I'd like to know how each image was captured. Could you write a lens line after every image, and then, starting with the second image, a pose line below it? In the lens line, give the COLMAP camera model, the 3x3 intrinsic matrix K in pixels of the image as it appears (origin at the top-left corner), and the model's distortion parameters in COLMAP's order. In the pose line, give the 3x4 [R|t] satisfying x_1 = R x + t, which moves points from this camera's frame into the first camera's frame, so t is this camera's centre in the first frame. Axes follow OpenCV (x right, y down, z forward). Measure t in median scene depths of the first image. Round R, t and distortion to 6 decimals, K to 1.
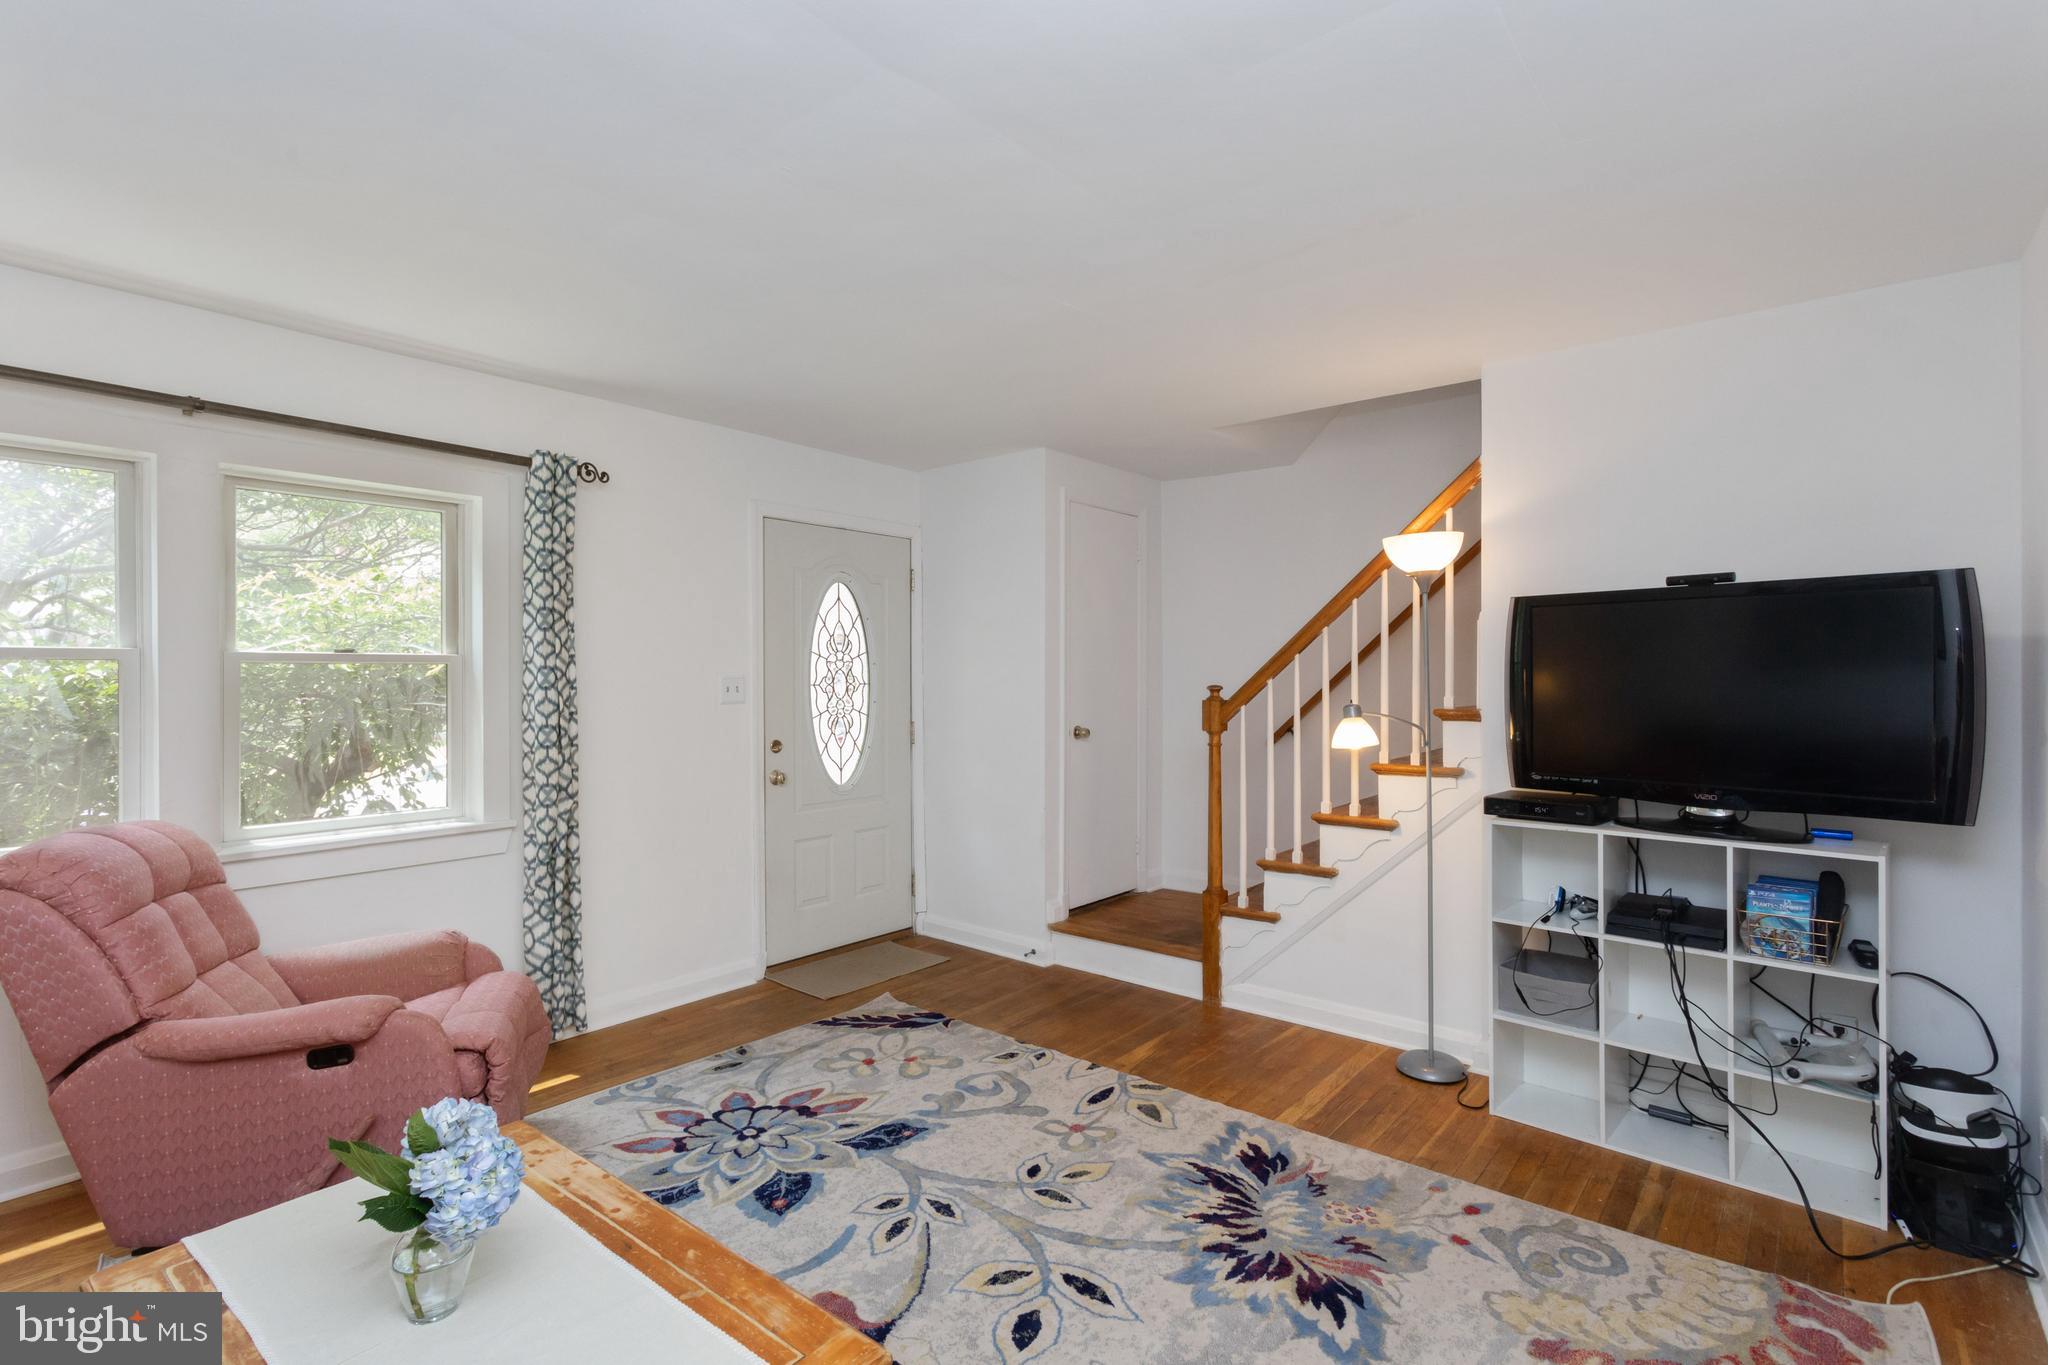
lens RADIAL K [[960.0, 0, 1024.0], [0, 960.0, 682.5], [0, 0, 1]] dist [-0.000062, -0.000241]
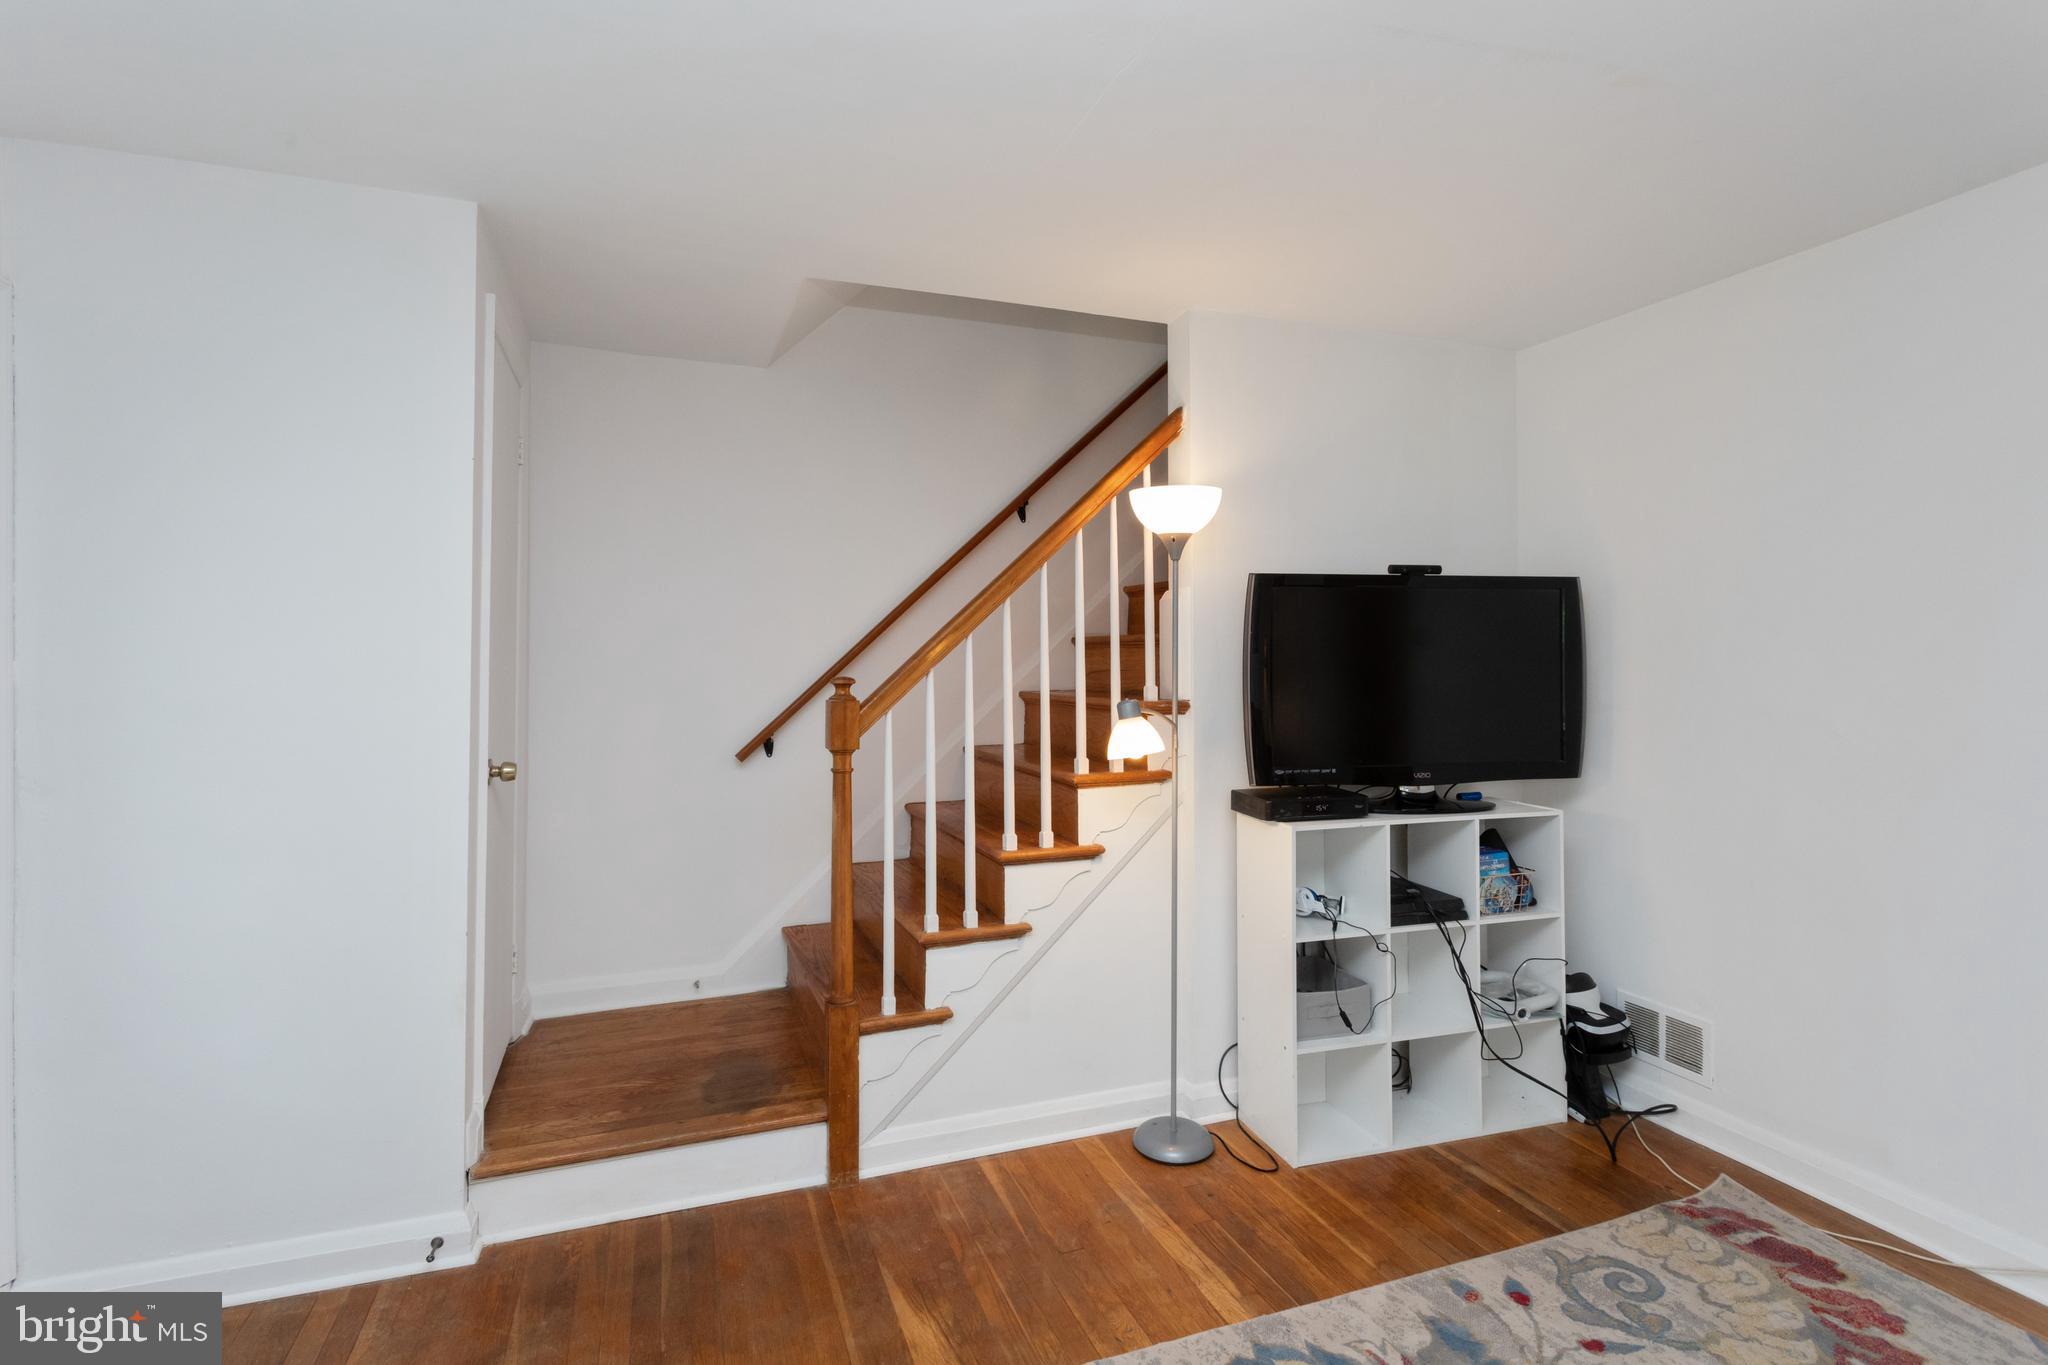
lens RADIAL K [[973.2, 0, 1006.5], [0, 973.2, 650.0], [0, 0, 1]] dist [0.001736, 0.000431]
pose [[0.505171, 0.010845, 0.862951, -0.459942], [0.008430, 0.999811, -0.017500, -0.004126], [-0.862978, 0.016115, 0.504985, 0.872957]]
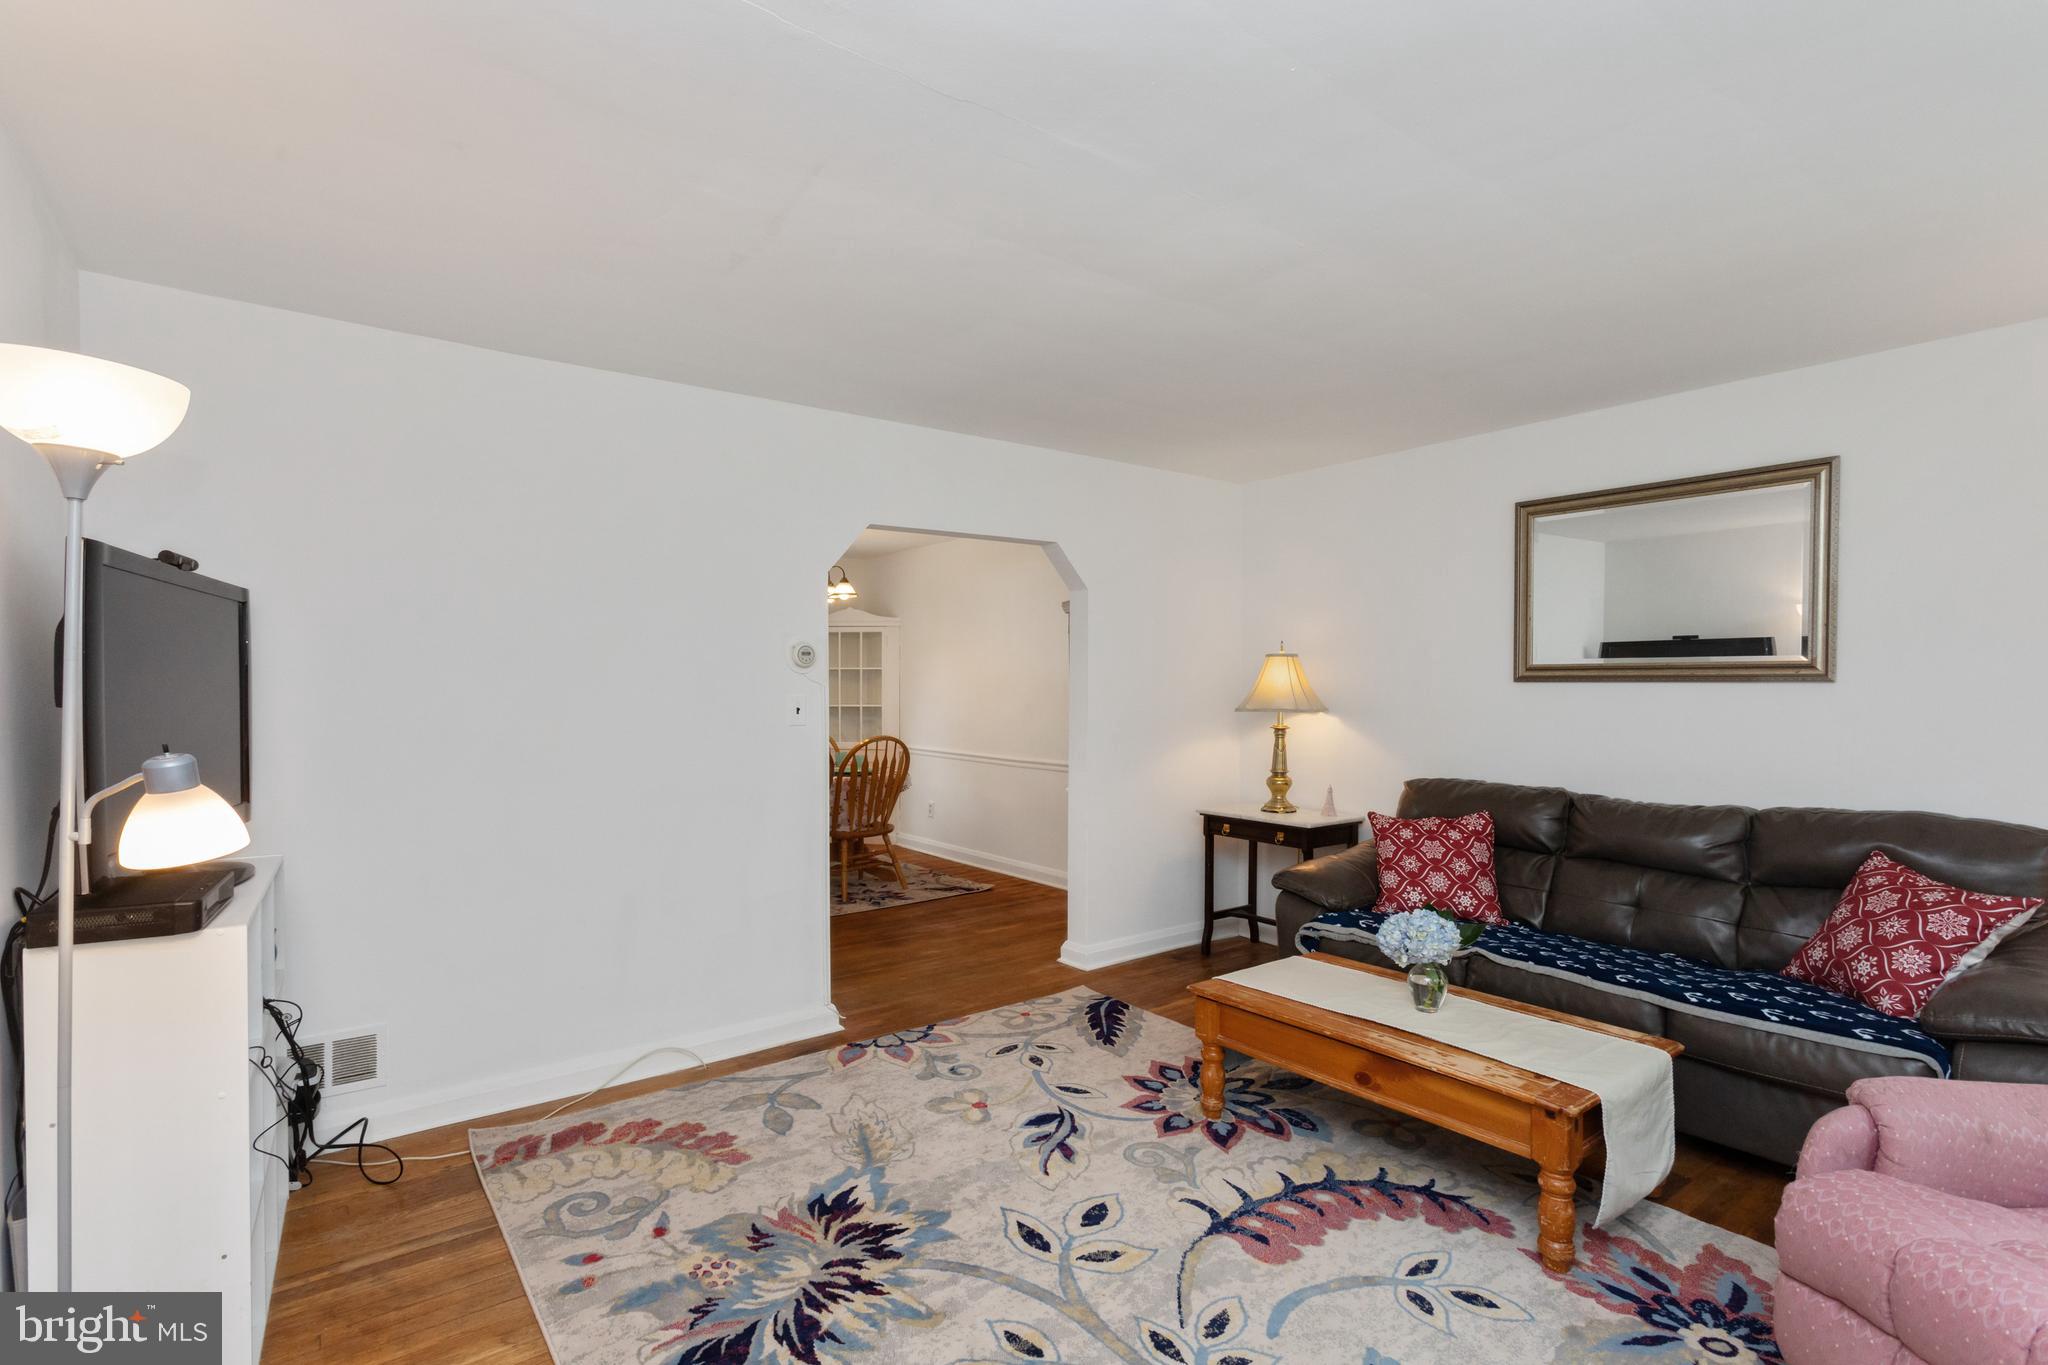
lens RADIAL K [[960.0, 0, 1024.0], [0, 960.0, 682.5], [0, 0, 1]] dist [-0.000062, -0.000241]
pose [[-0.974231, 0.005202, 0.225493, -0.142334], [0.005294, 0.999986, -0.000195, -0.006220], [-0.225491, 0.001004, -0.974245, 1.668005]]
